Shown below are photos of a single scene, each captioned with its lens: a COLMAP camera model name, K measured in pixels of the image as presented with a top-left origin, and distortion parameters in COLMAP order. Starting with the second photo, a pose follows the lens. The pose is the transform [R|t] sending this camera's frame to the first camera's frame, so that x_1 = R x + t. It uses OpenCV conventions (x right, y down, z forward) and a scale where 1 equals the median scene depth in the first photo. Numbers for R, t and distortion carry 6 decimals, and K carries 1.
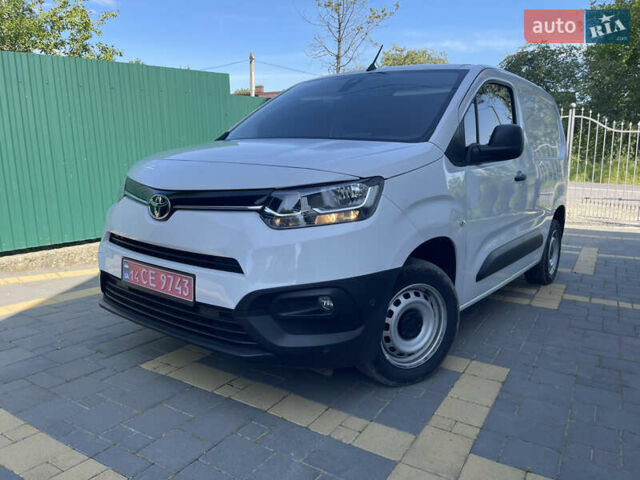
lens RADIAL K [[478.9, 0, 320.5], [0, 478.9, 227.7], [0, 0, 1]] dist [0.017742, -0.000136]
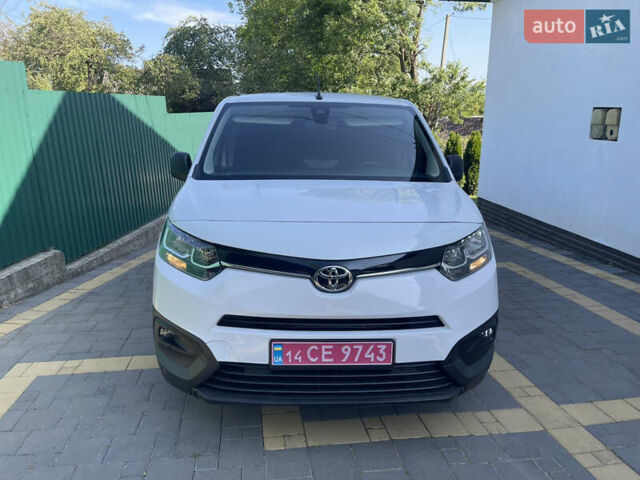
lens RADIAL K [[468.4, 0, 315.4], [0, 468.4, 239.1], [0, 0, 1]] dist [0.072884, -0.091537]
pose [[0.778666, -0.152604, 0.608598, -0.921309], [0.098083, 0.987652, 0.122159, -0.239175], [-0.619725, -0.035428, 0.784019, 0.301788]]
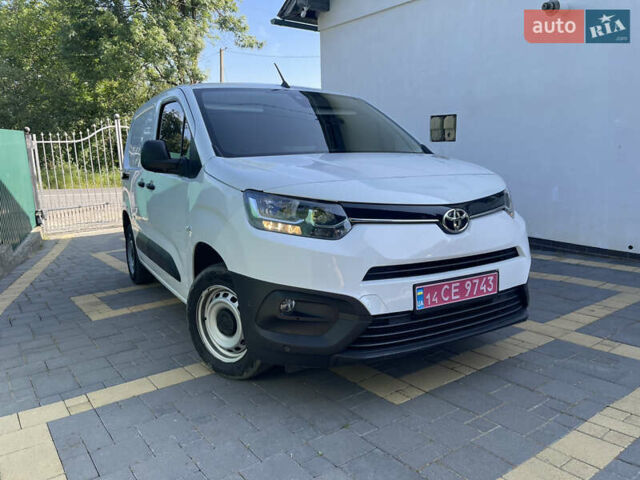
lens RADIAL K [[468.4, 0, 315.4], [0, 468.4, 239.1], [0, 0, 1]] dist [0.072884, -0.091537]
pose [[0.409846, -0.178666, 0.894486, -1.388892], [0.167873, 0.978653, 0.118560, -0.177579], [-0.896574, 0.101568, 0.431090, 0.842758]]
